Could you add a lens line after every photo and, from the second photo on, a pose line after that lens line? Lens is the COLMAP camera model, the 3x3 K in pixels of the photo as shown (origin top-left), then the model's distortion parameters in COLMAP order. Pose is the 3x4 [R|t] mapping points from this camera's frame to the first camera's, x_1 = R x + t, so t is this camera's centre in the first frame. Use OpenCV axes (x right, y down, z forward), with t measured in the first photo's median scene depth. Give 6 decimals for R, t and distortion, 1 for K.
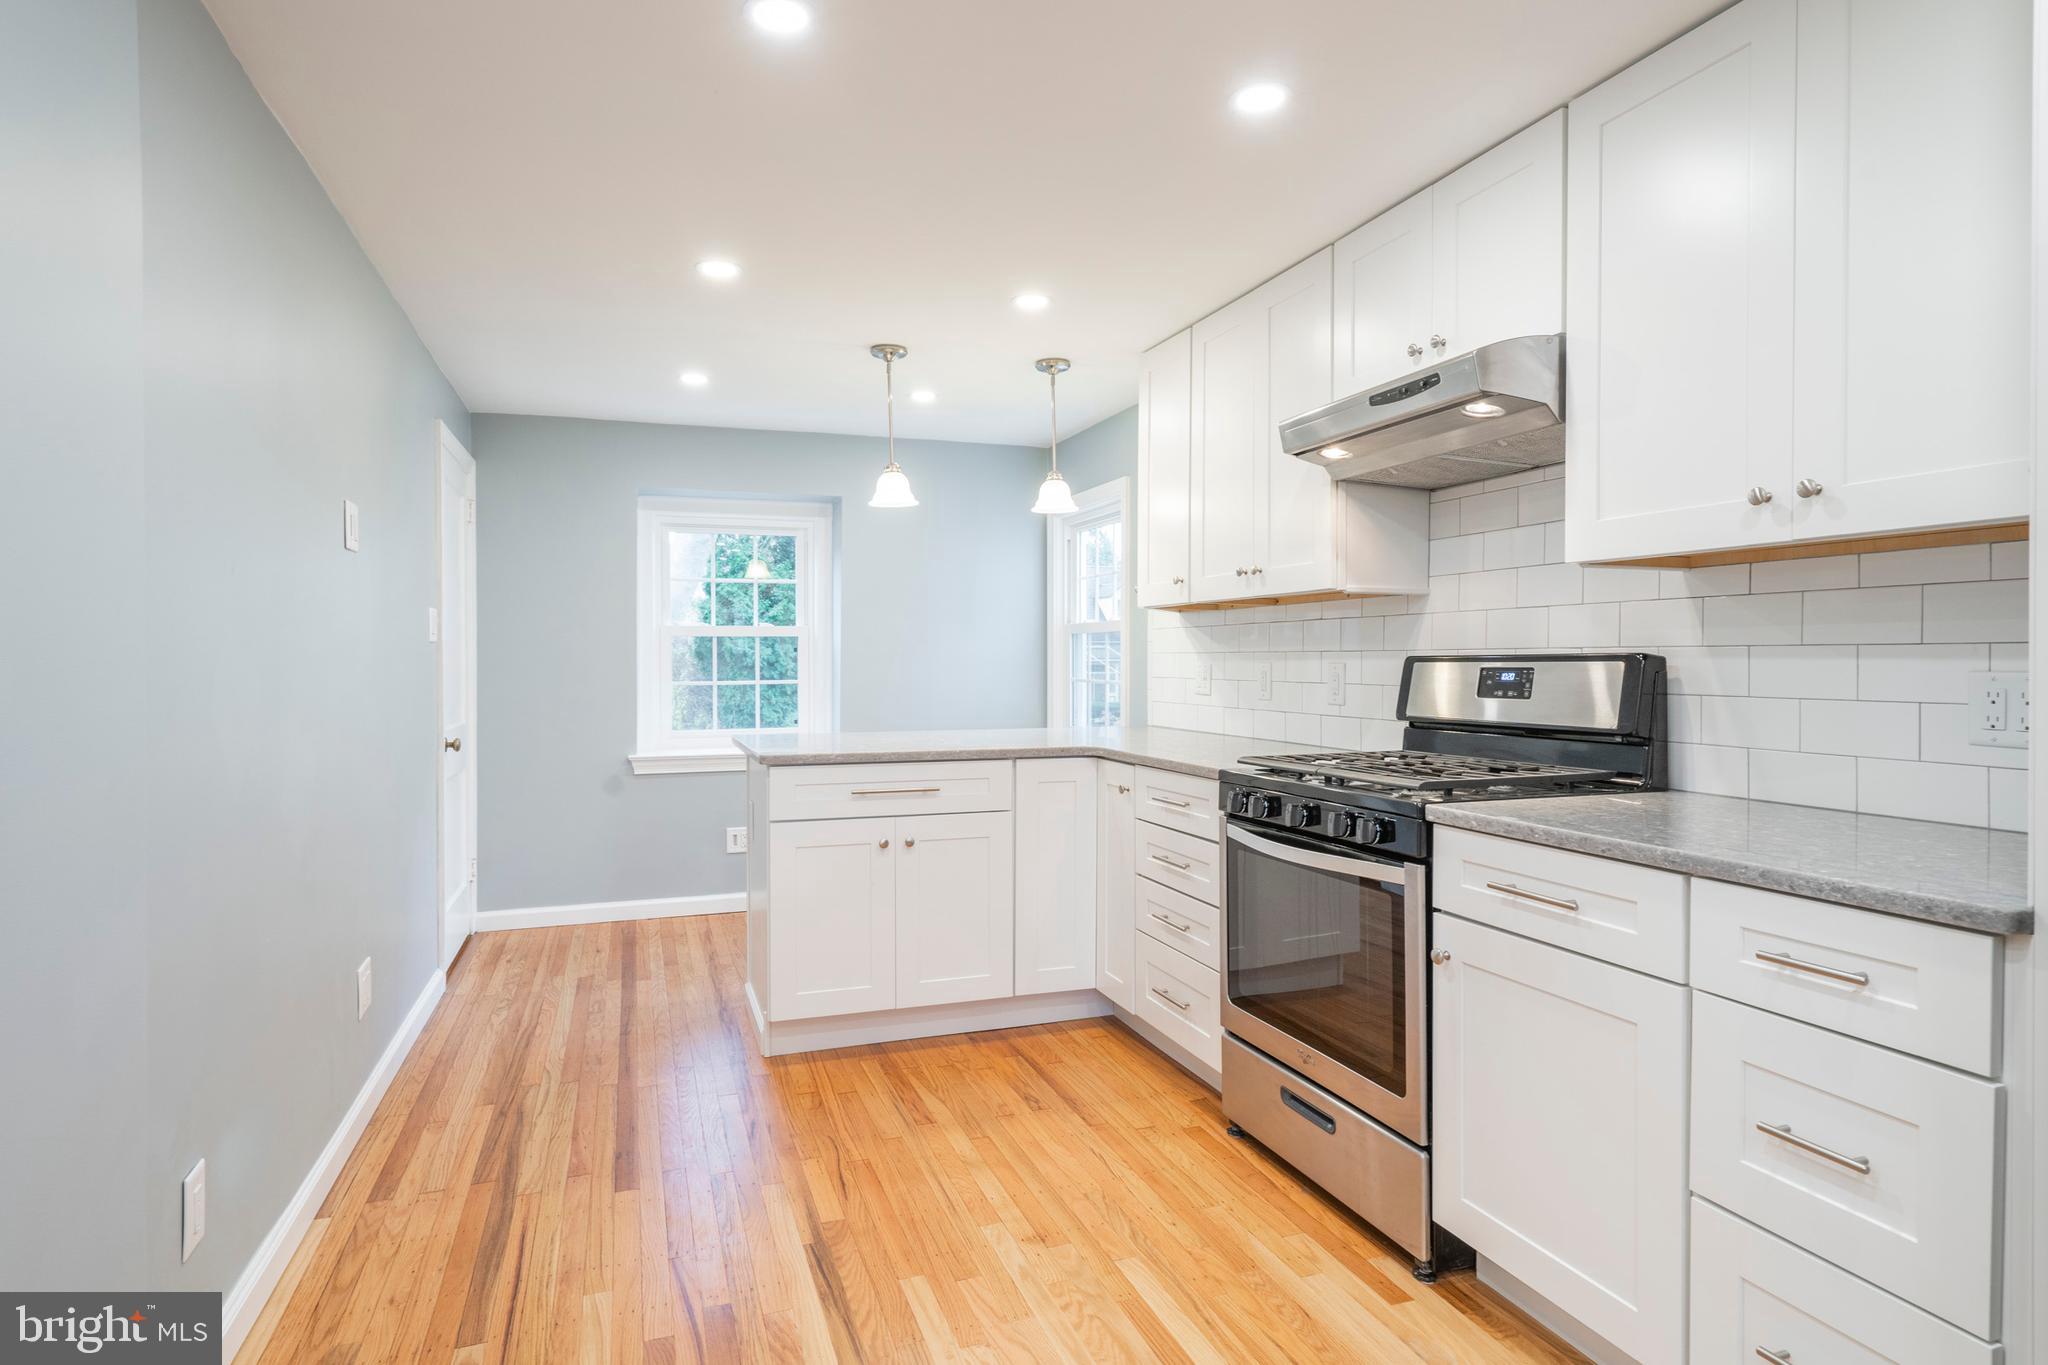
lens RADIAL K [[1106.0, 0, 1033.6], [0, 1106.0, 671.3], [0, 0, 1]] dist [0.001246, 0.000450]
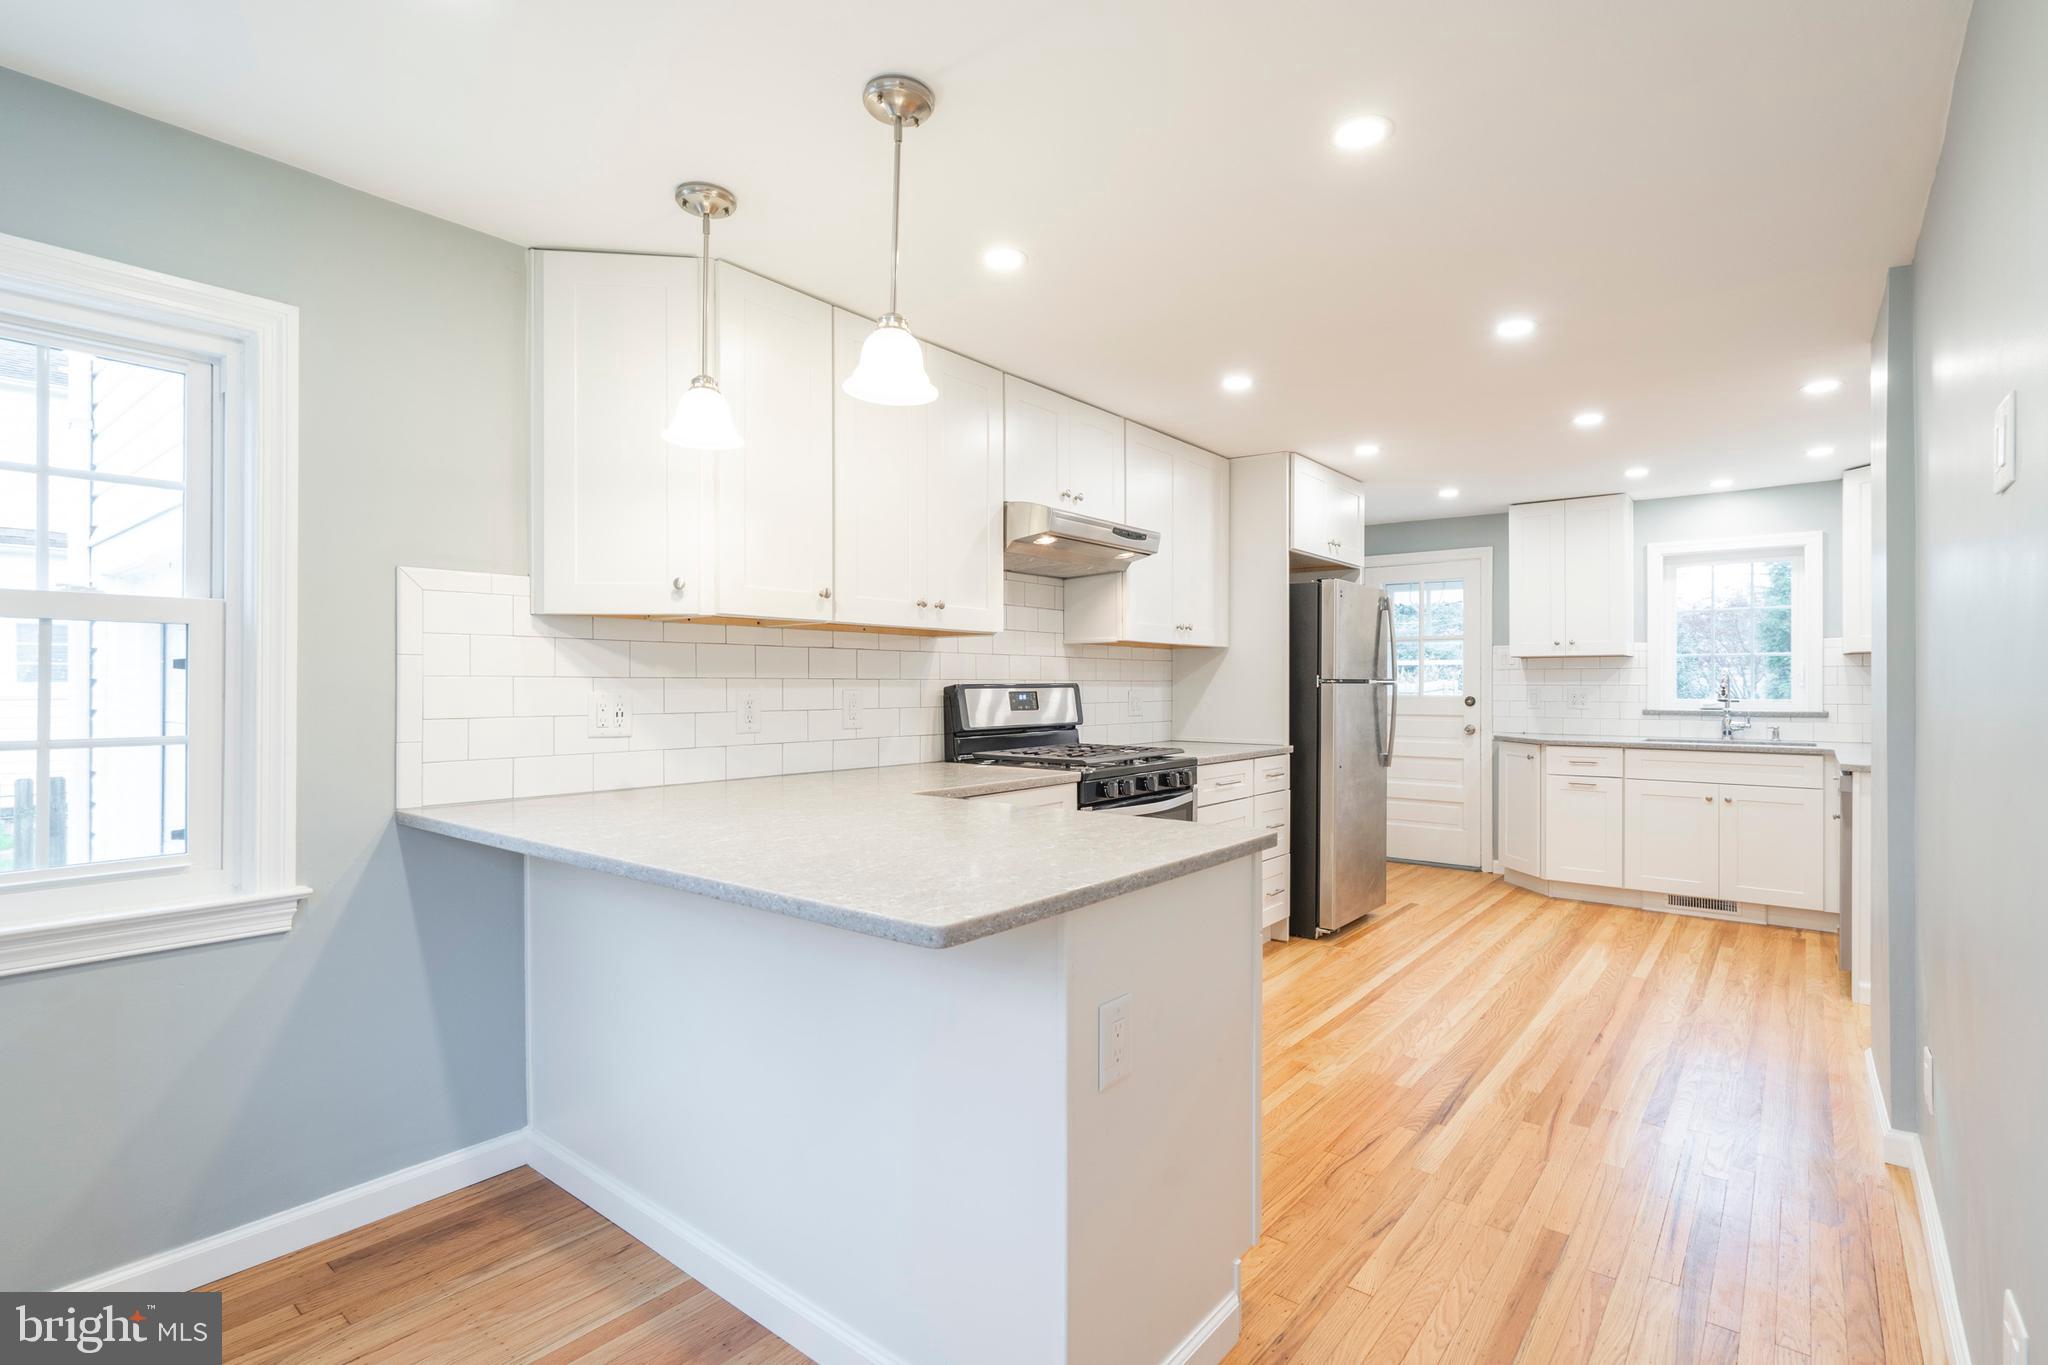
lens RADIAL K [[983.4, 0, 1024.0], [0, 983.4, 682.5], [0, 0, 1]] dist [-0.003830, 0.000233]
pose [[-0.519425, 0.003645, 0.854508, -0.843270], [0.009512, 0.999954, 0.001517, -0.019559], [-0.854463, 0.008916, -0.519436, 1.800703]]
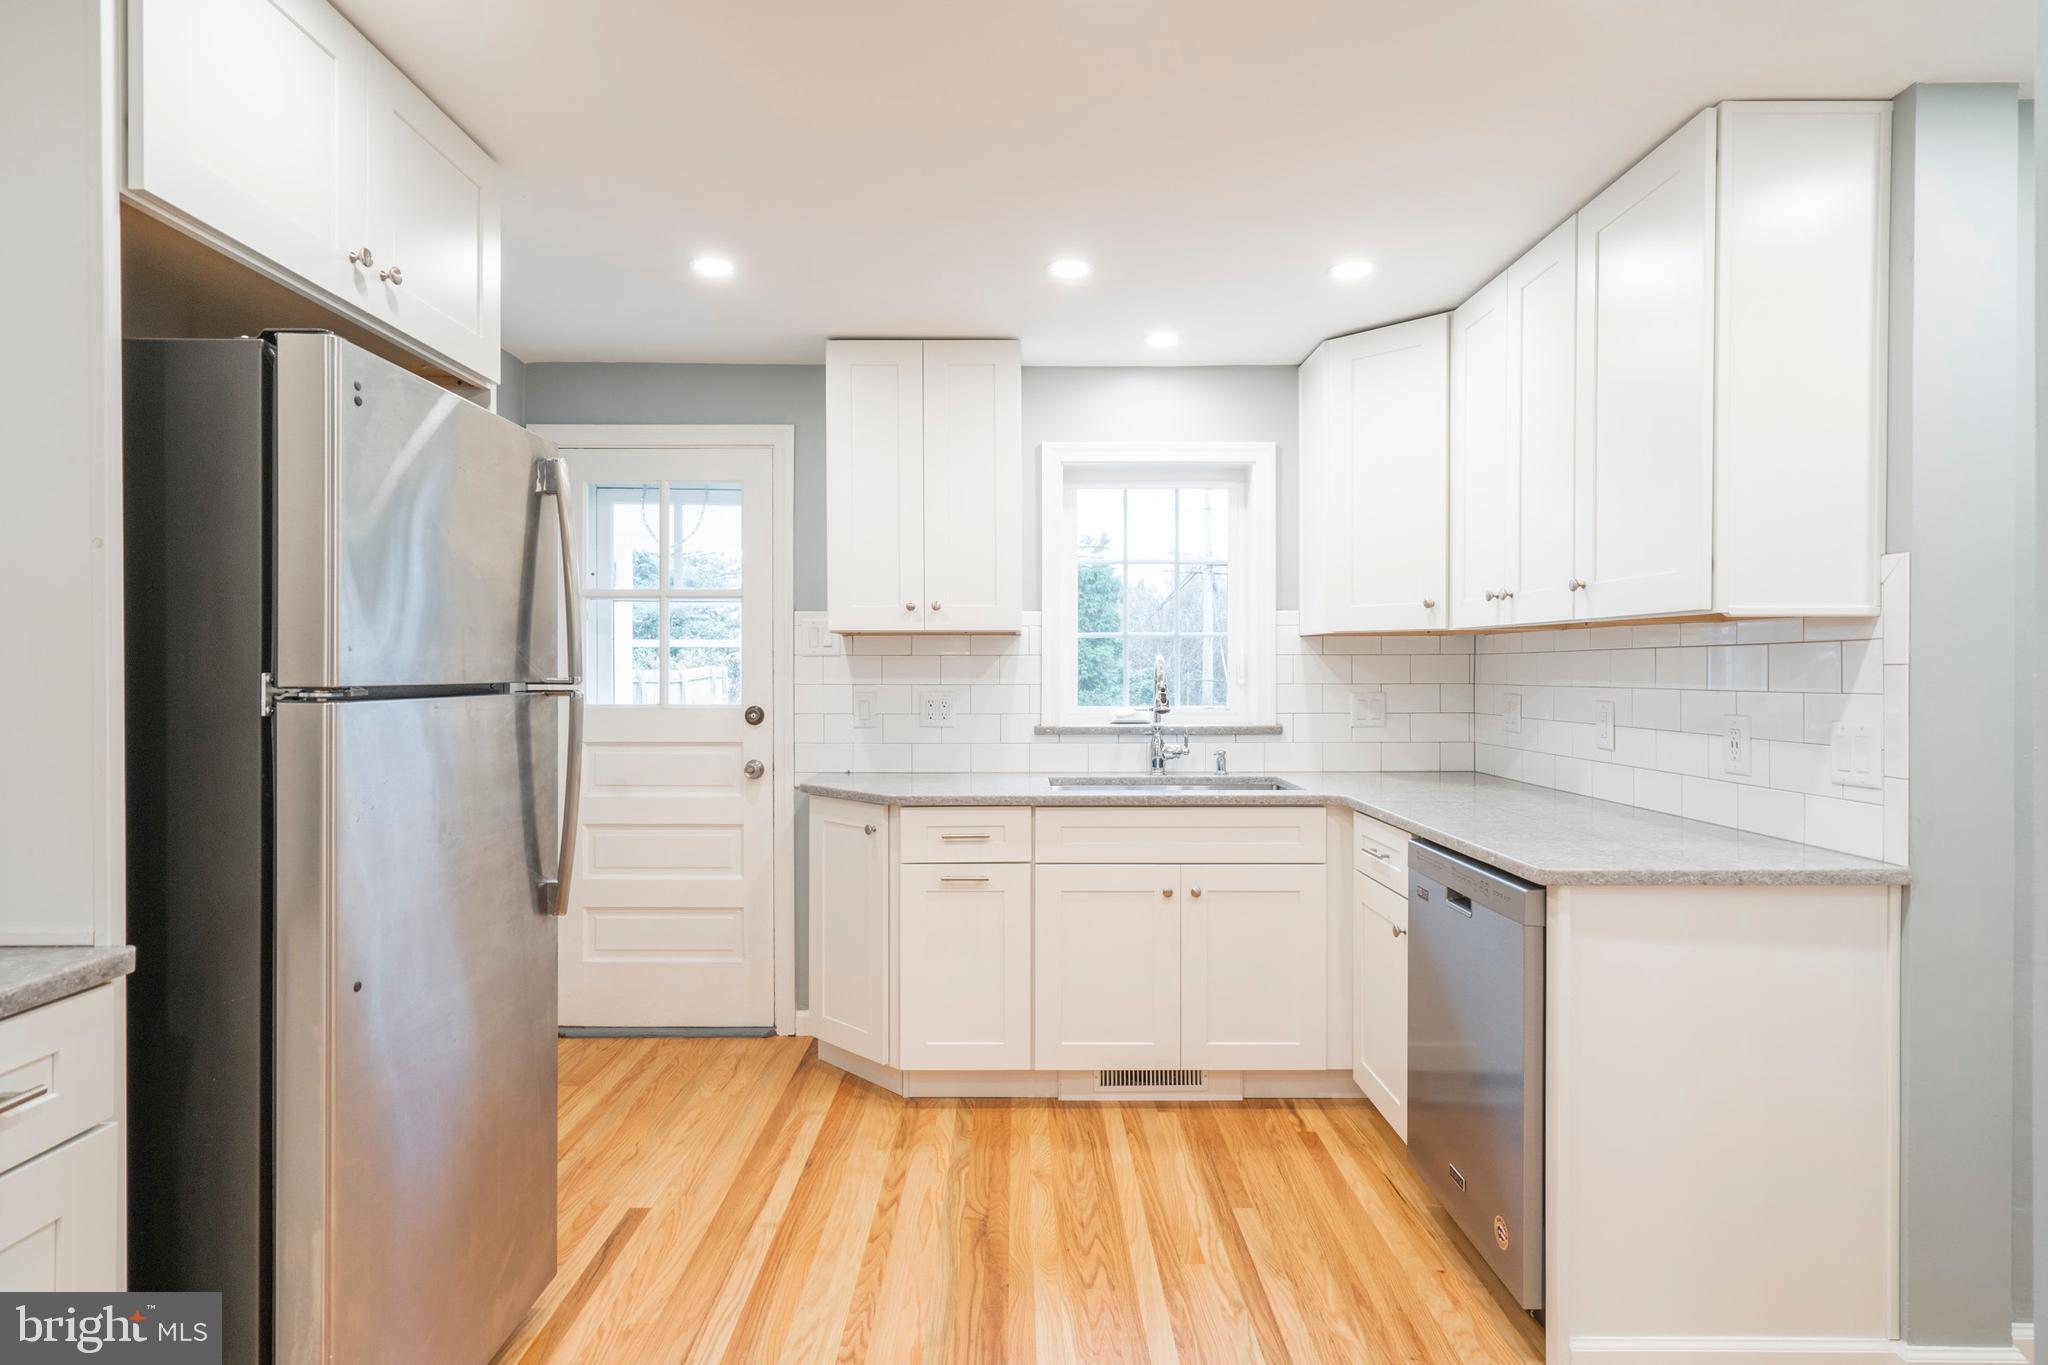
lens RADIAL K [[1090.3, 0, 1037.2], [0, 1090.3, 676.3], [0, 0, 1]] dist [-0.001148, 0.000671]
pose [[-0.945339, 0.002238, 0.326082, -0.145112], [0.007507, 0.999861, 0.014903, -0.028875], [-0.326003, 0.016536, -0.945224, 0.809949]]
